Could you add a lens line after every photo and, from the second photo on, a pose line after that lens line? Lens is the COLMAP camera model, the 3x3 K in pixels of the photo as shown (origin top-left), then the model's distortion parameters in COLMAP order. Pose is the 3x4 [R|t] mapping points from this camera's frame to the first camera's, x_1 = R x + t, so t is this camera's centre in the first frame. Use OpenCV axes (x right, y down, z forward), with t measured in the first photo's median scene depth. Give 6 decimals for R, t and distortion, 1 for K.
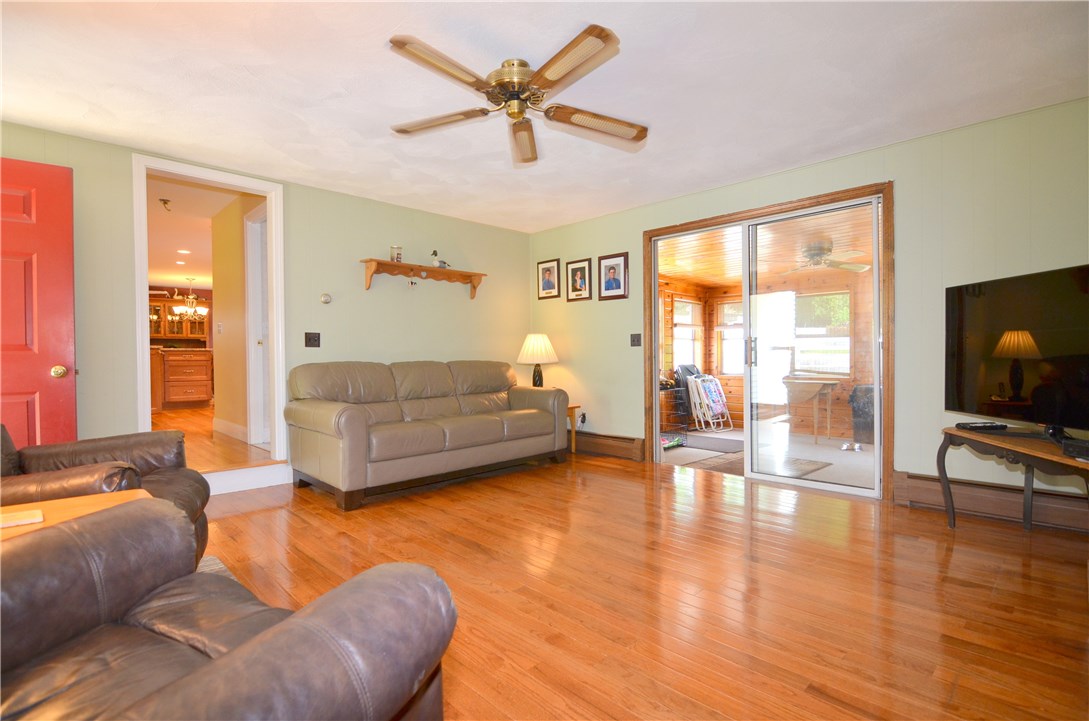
lens RADIAL K [[523.2, 0, 539.6], [0, 523.2, 361.3], [0, 0, 1]] dist [-0.004829, -0.010736]
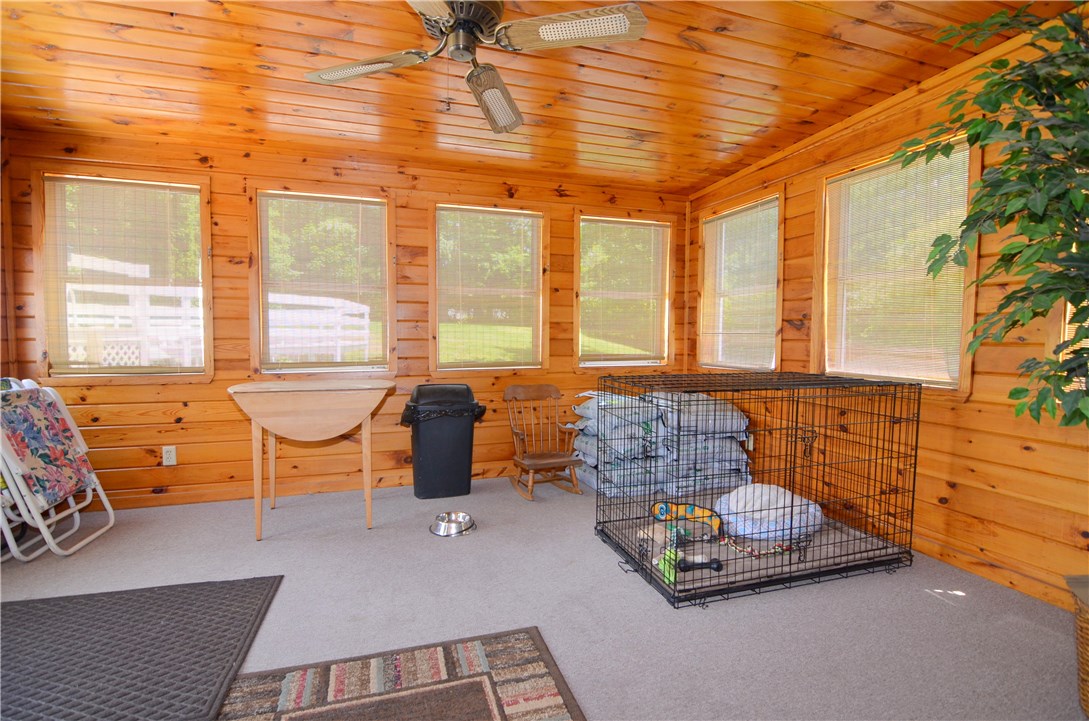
lens RADIAL K [[523.2, 0, 544.8], [0, 523.2, 367.0], [0, 0, 1]] dist [-0.004829, -0.010736]
pose [[0.413313, -0.035915, 0.909881, 0.252263], [-0.000610, 0.999211, 0.039718, 0.008964], [-0.910589, -0.016971, 0.412964, 0.865736]]
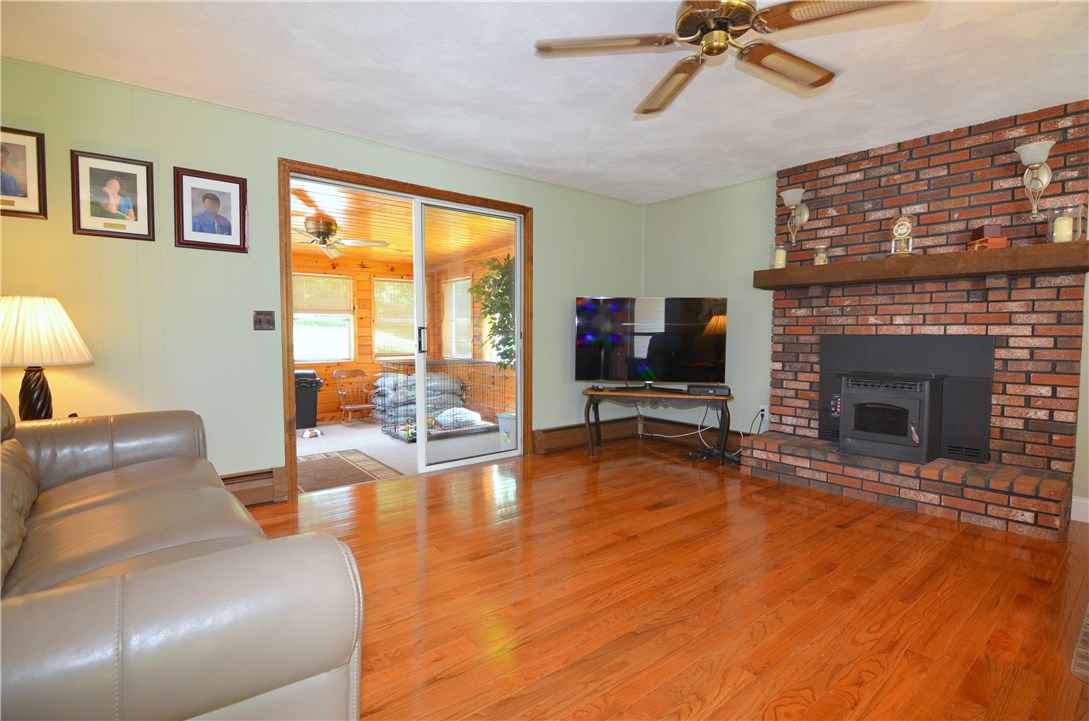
lens RADIAL K [[523.2, 0, 542.3], [0, 523.2, 361.0], [0, 0, 1]] dist [-0.004829, -0.010736]
pose [[0.078340, -0.042203, 0.996033, -0.414705], [0.010639, 0.999082, 0.041495, -0.012547], [-0.996870, 0.007346, 0.078717, 0.571132]]
